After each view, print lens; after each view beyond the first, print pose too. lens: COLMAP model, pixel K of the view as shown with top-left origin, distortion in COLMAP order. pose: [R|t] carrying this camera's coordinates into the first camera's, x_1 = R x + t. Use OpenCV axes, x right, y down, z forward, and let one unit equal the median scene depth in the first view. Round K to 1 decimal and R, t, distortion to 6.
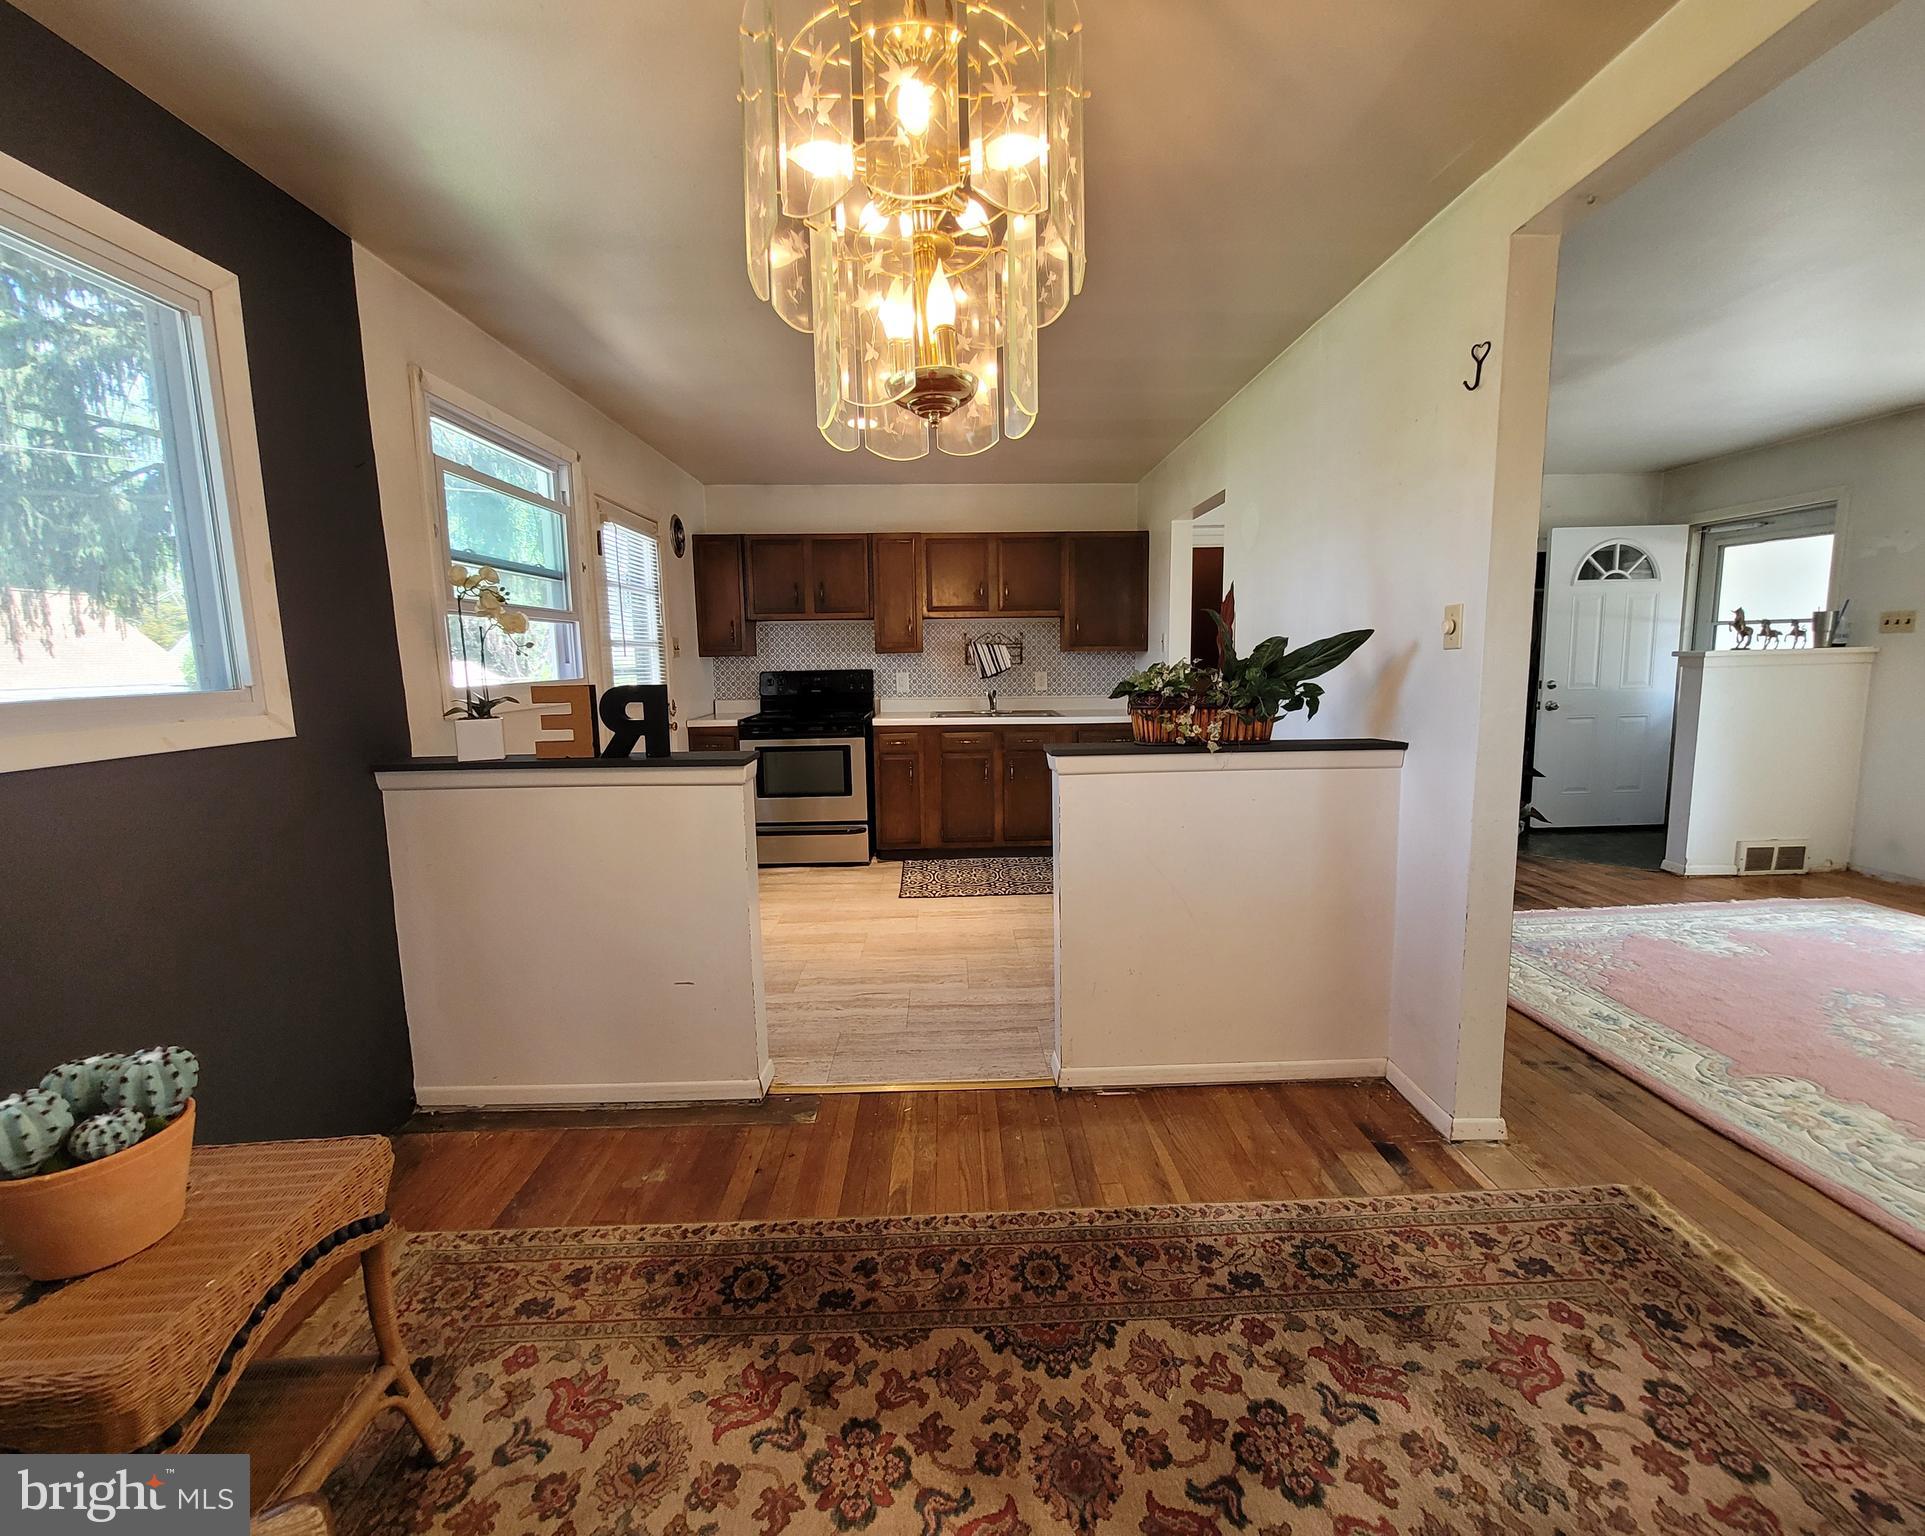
lens RADIAL K [[808.7, 0, 969.9], [0, 808.7, 752.9], [0, 0, 1]] dist [-0.003546, 0.001333]
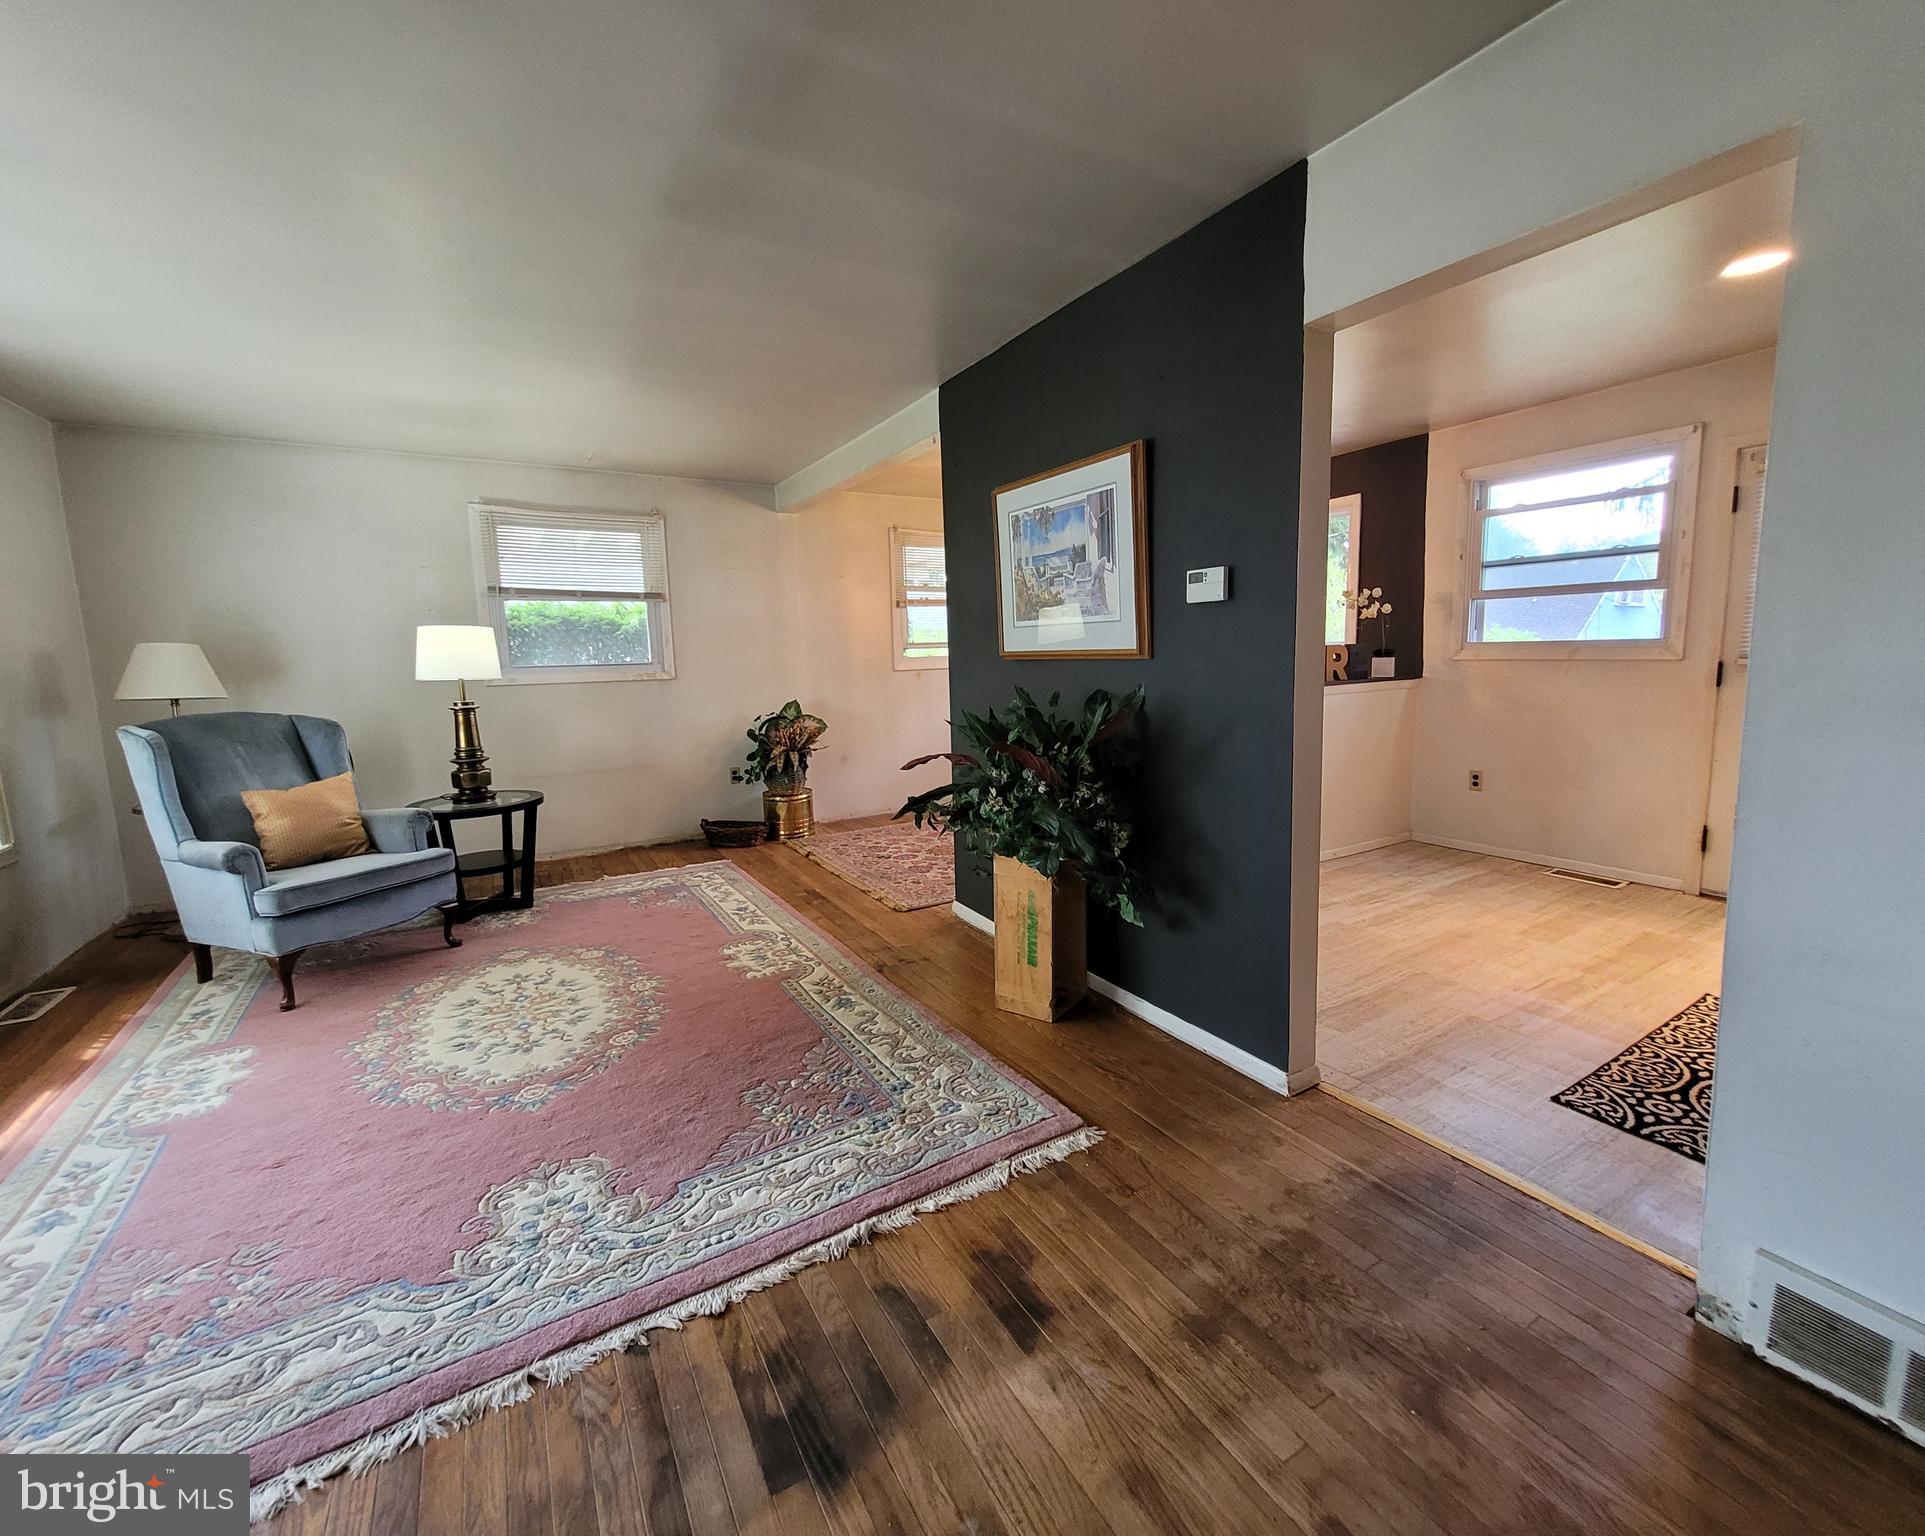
lens RADIAL K [[805.9, 0, 972.5], [0, 805.9, 753.5], [0, 0, 1]] dist [-0.002528, 0.000523]
pose [[-0.874037, 0.105350, -0.474301, 1.507531], [-0.016474, 0.969222, 0.245638, -0.332253], [0.485580, 0.222510, -0.845400, 2.578822]]
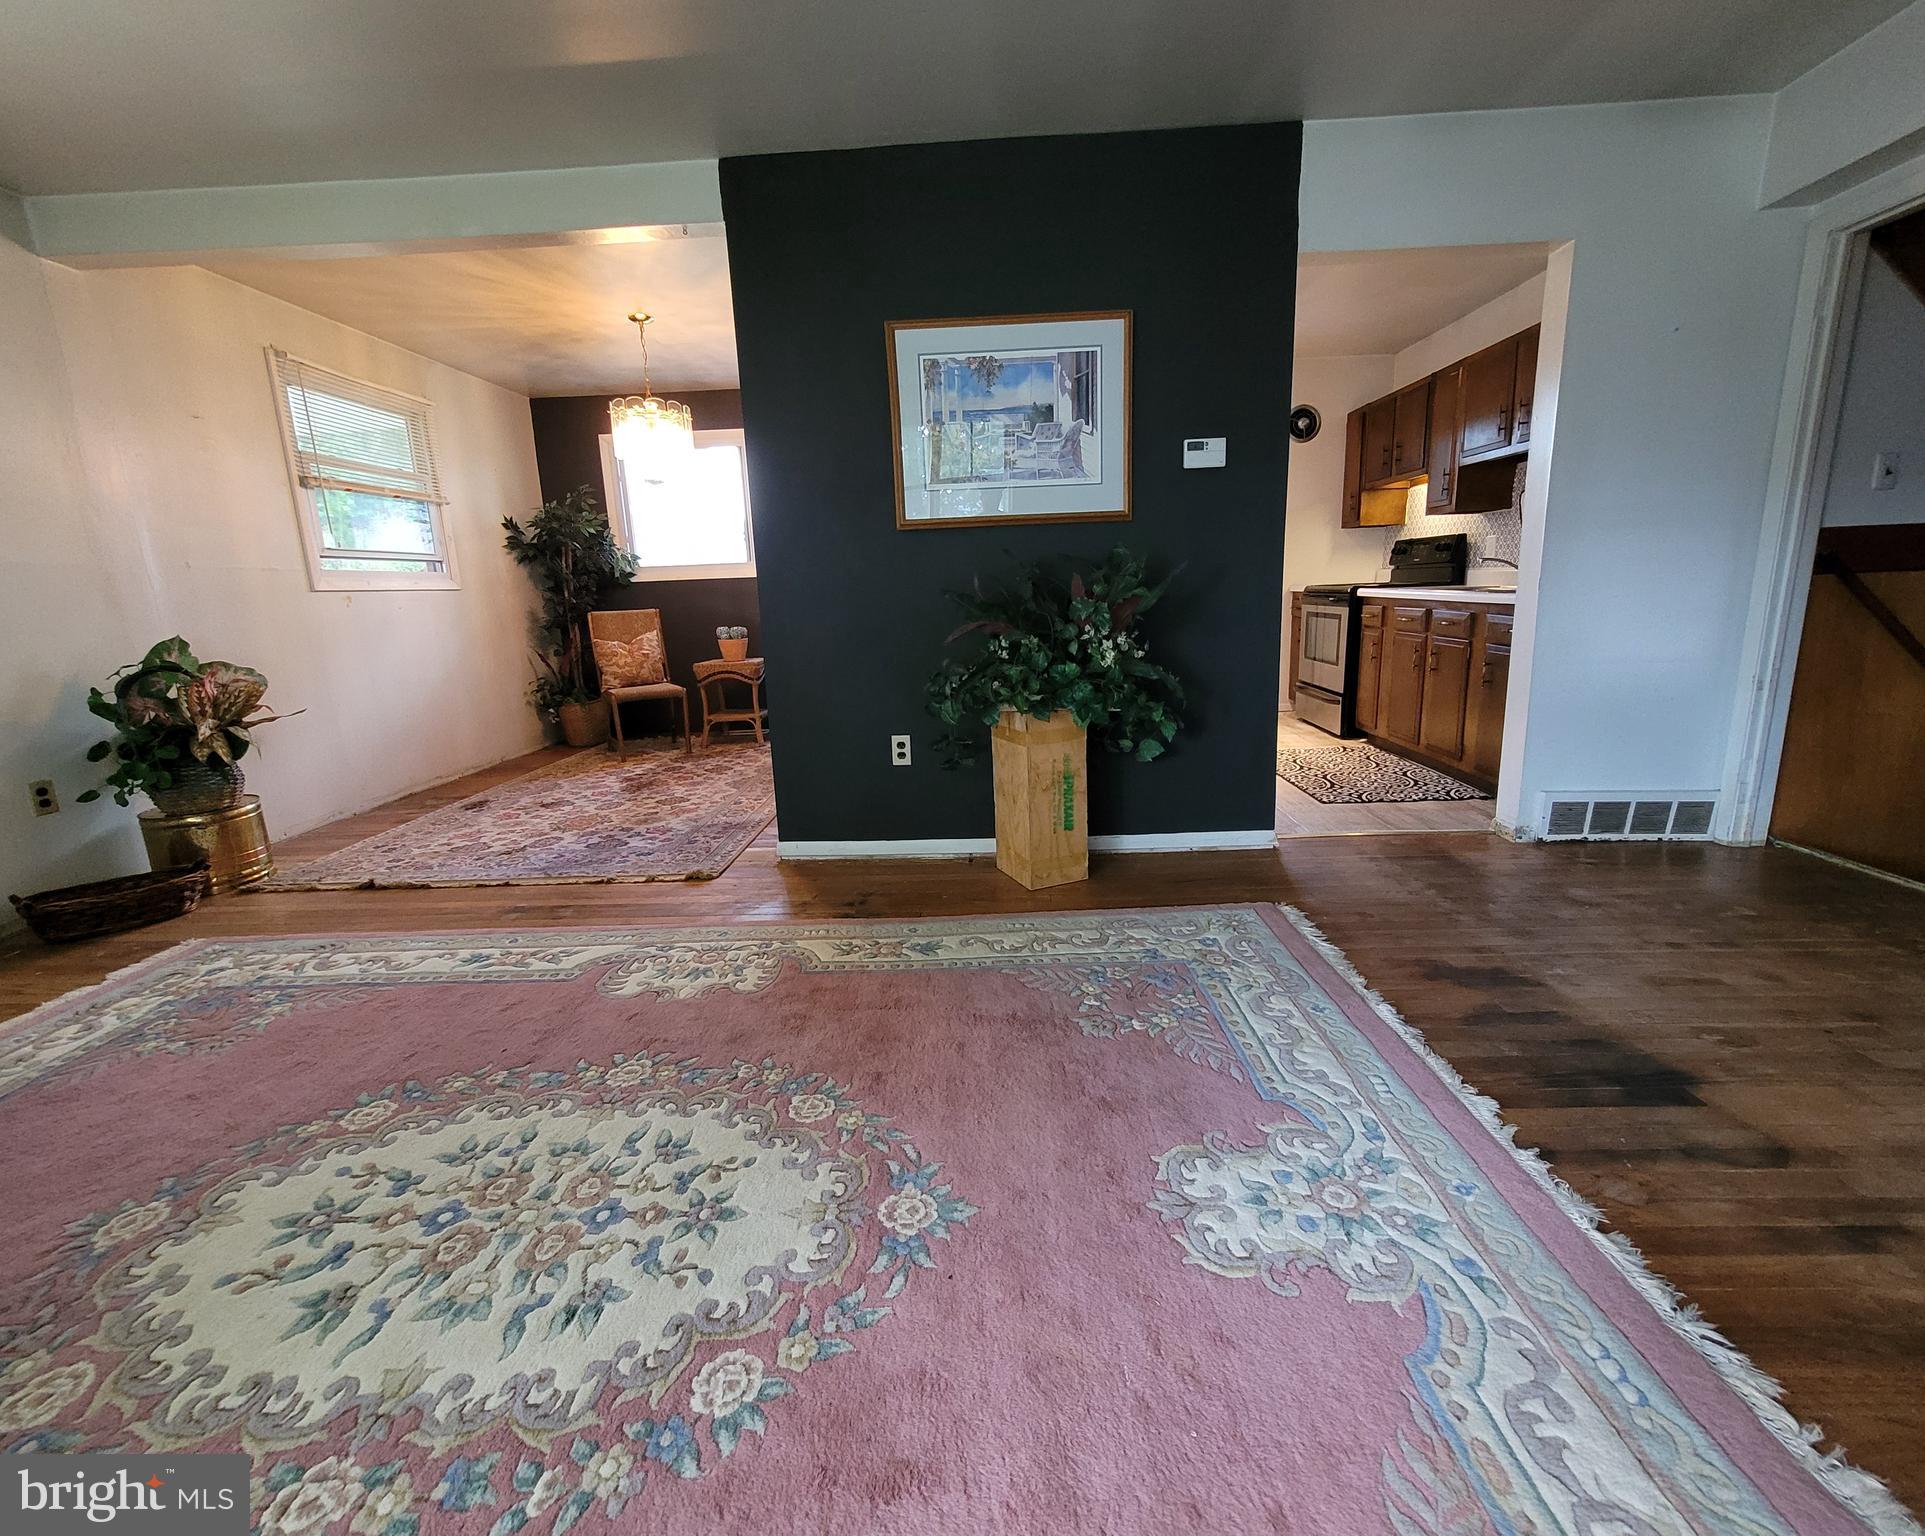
lens RADIAL K [[804.7, 0, 970.2], [0, 804.7, 750.8], [0, 0, 1]] dist [-0.000719, 0.000104]
pose [[-0.065853, 0.221271, -0.972986, 2.105084], [-0.084992, 0.970316, 0.226416, -0.076964], [0.994203, 0.097606, -0.045092, 1.449557]]
